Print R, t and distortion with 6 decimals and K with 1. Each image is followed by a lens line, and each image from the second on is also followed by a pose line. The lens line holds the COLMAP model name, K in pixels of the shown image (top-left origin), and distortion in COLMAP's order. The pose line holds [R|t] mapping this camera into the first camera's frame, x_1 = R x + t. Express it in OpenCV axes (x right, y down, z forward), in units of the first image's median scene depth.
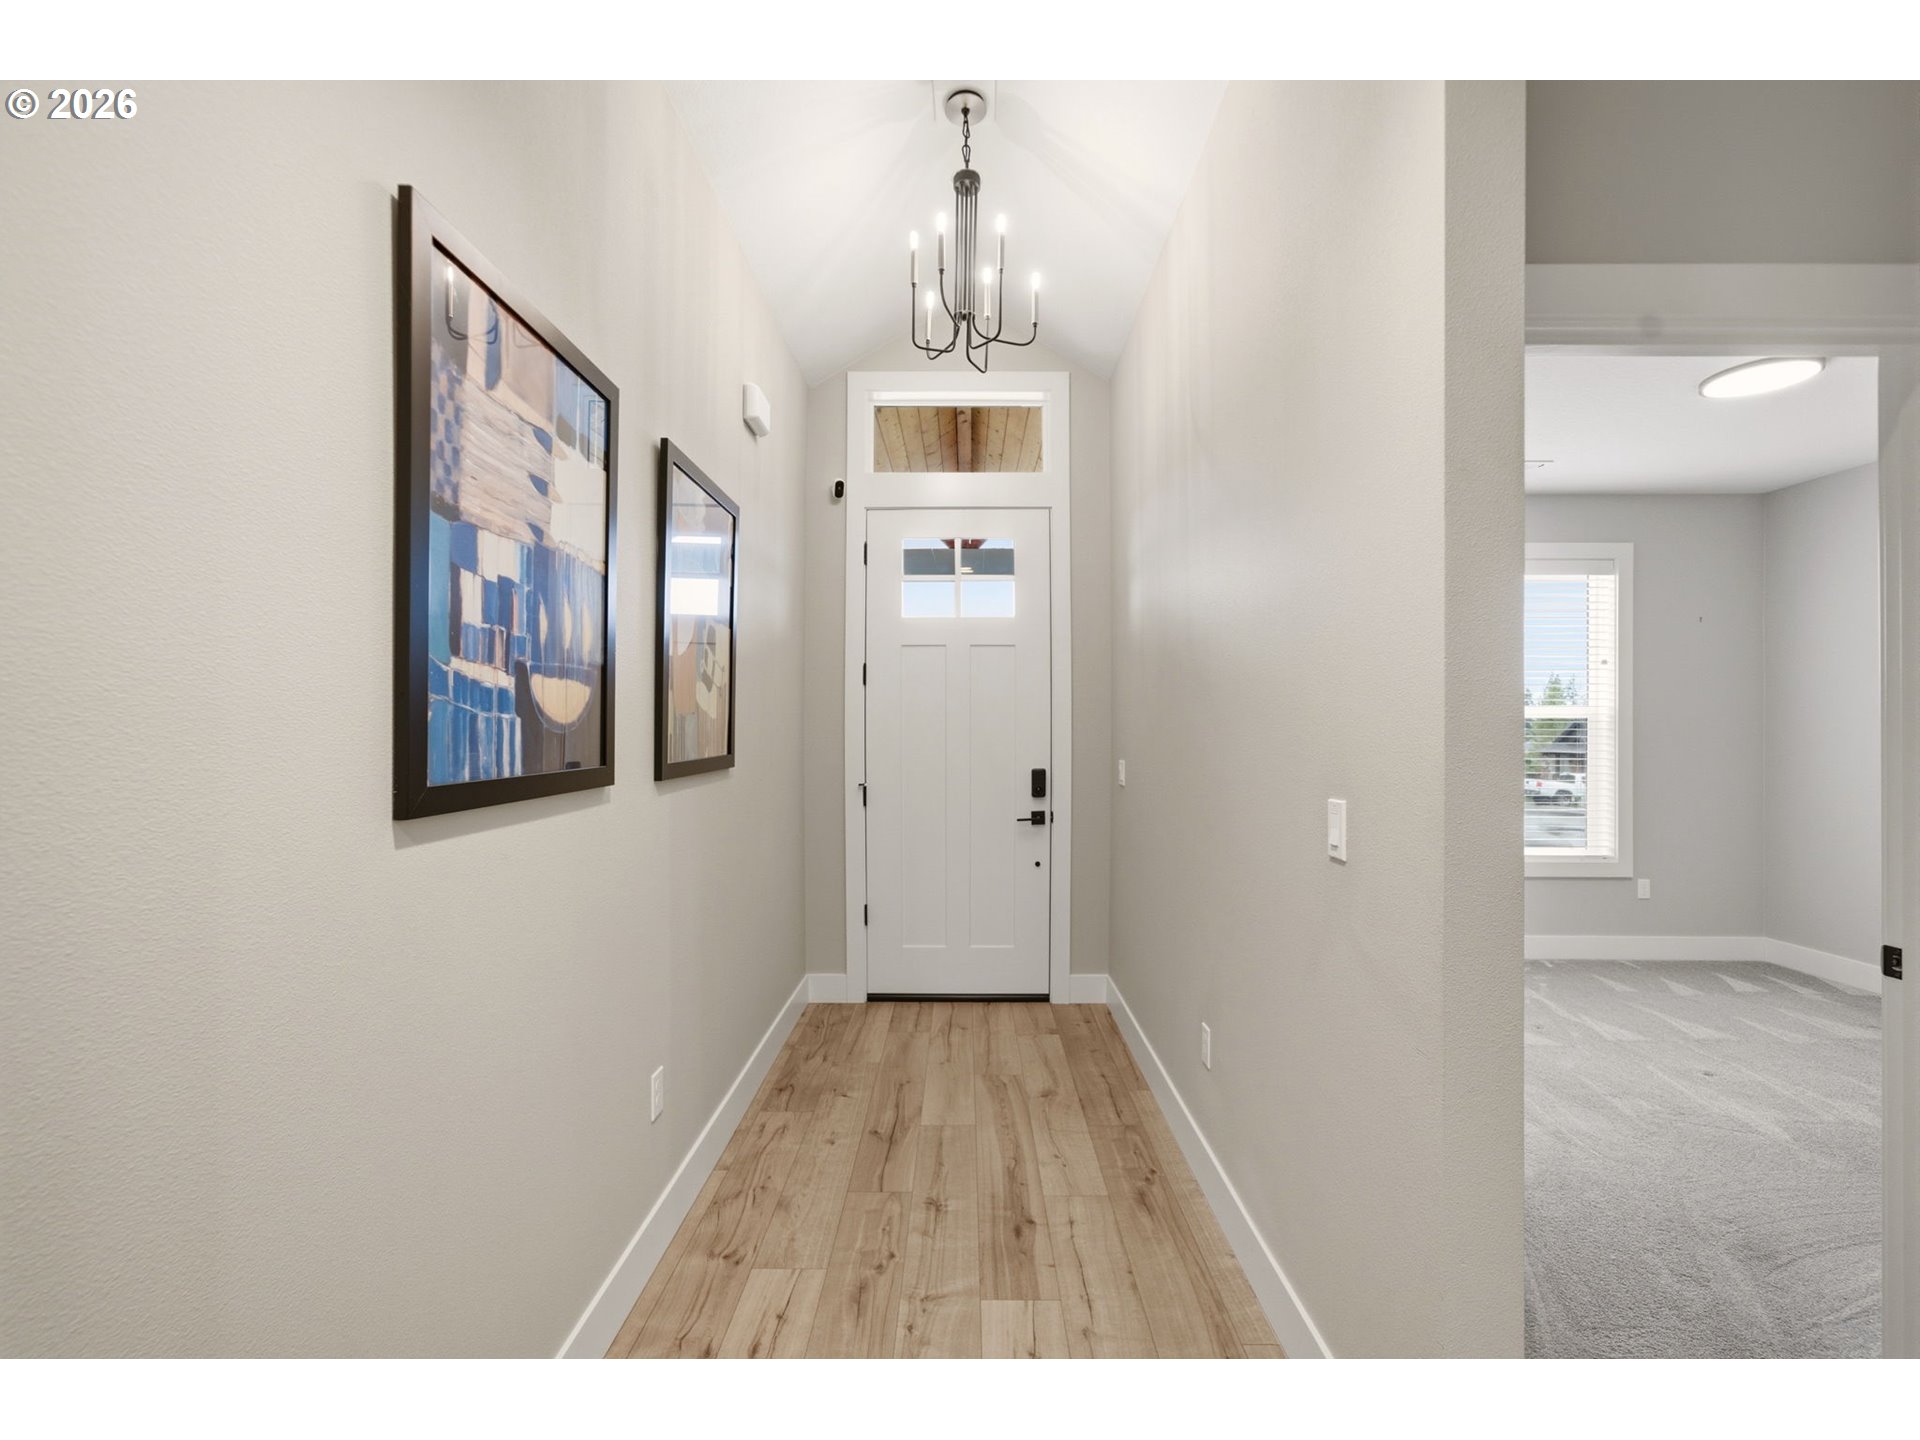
lens RADIAL K [[854.5, 0, 955.3], [0, 854.5, 728.7], [0, 0, 1]] dist [0.015219, 0.000734]
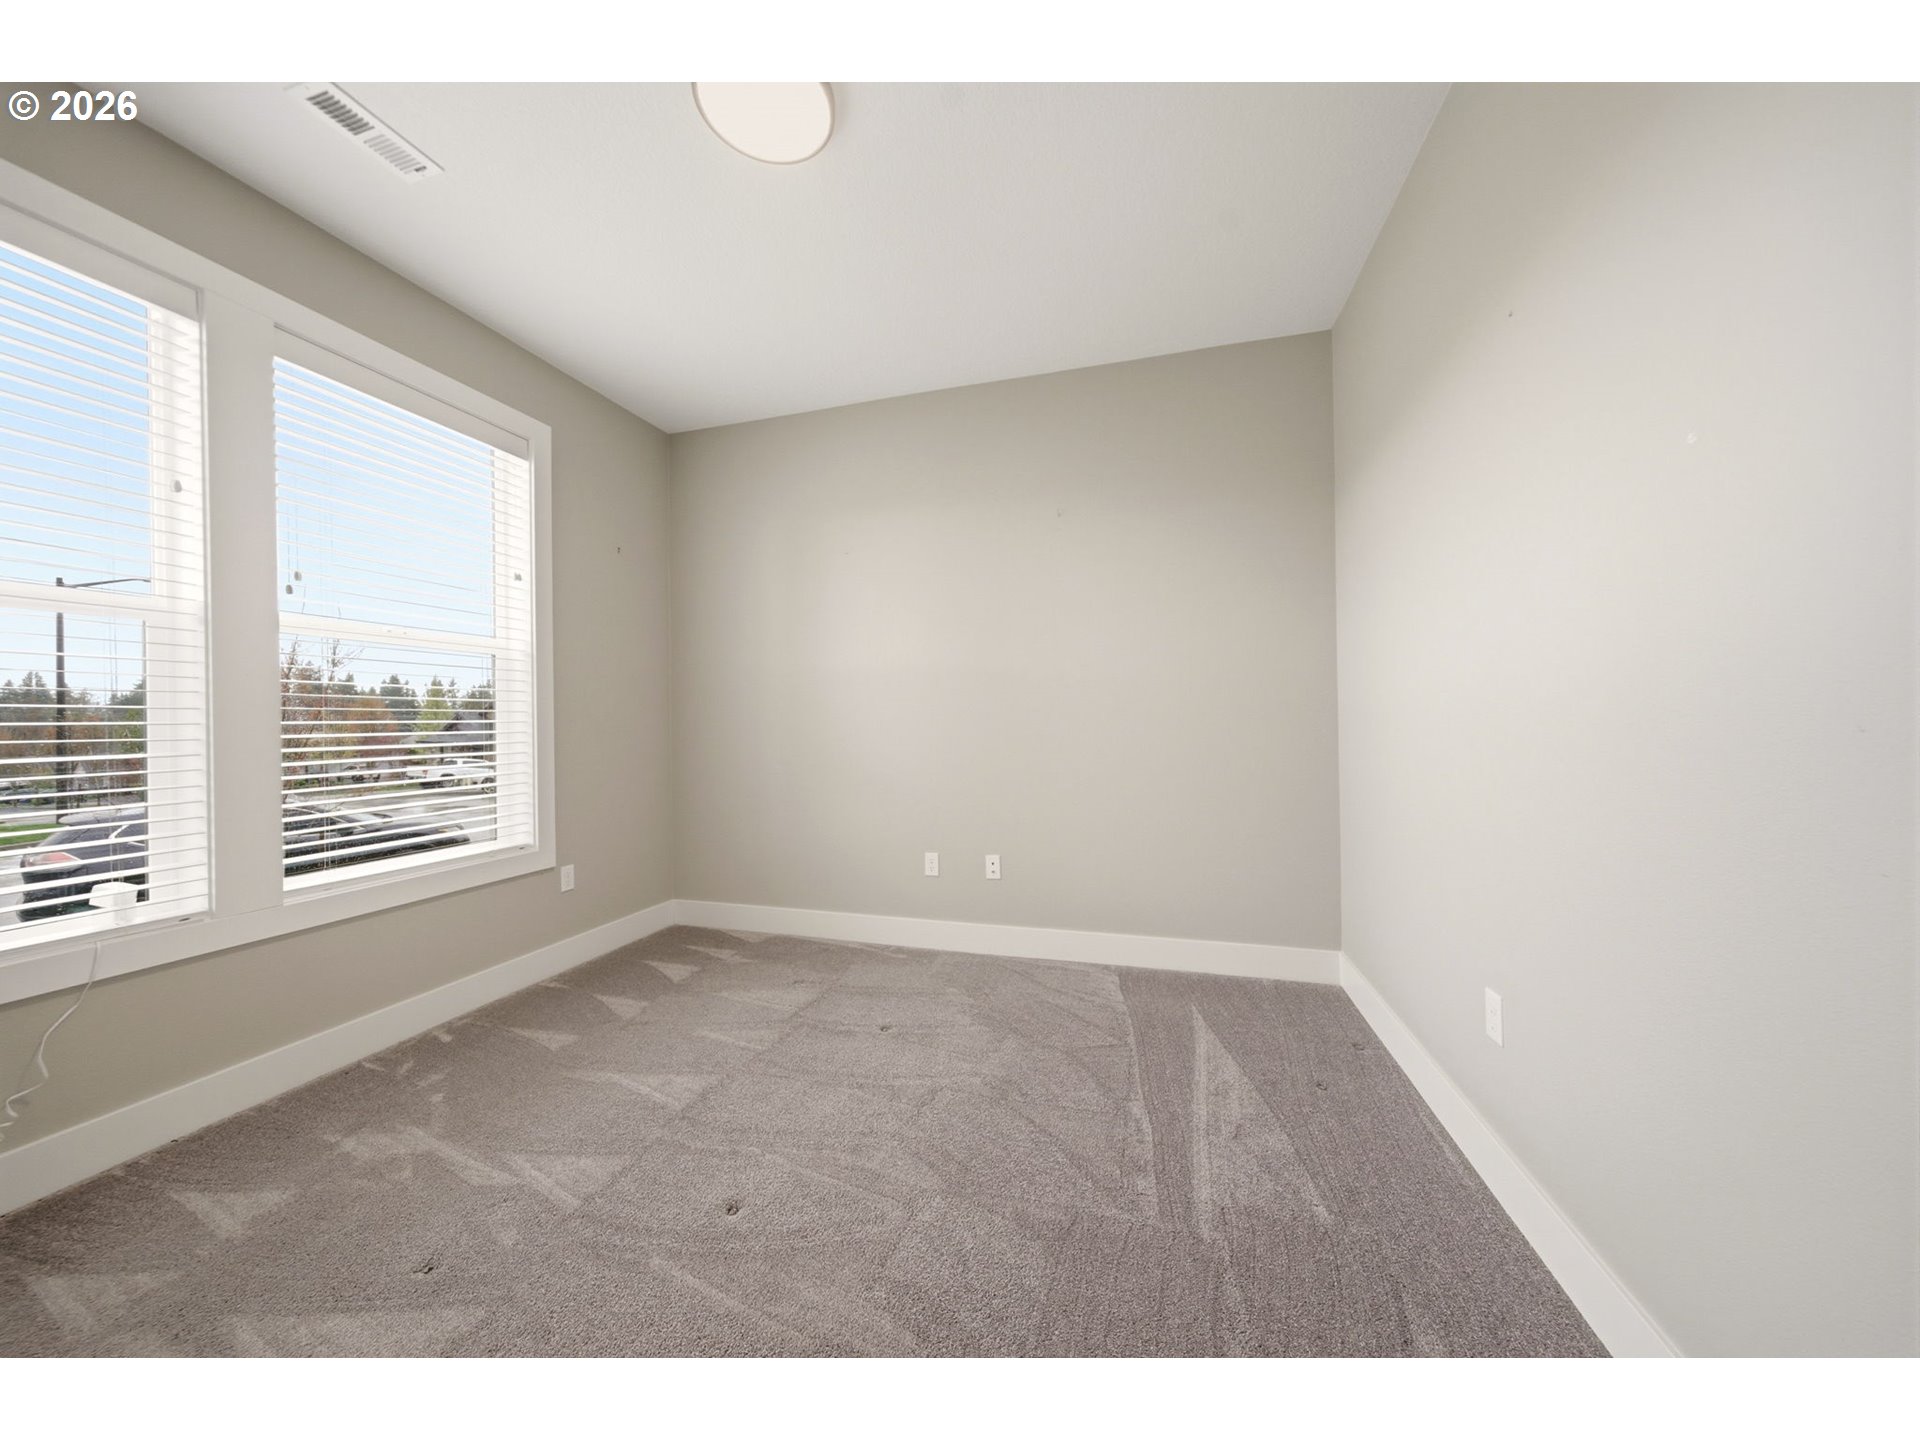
lens RADIAL K [[650.8, 0, 961.4], [0, 650.8, 727.8], [0, 0, 1]] dist [0.000573, 0.000132]
pose [[0.279354, -0.008479, 0.960151, 0.332882], [0.012903, 0.999904, 0.005076, 0.049970], [-0.960102, 0.010971, 0.279436, 0.492880]]
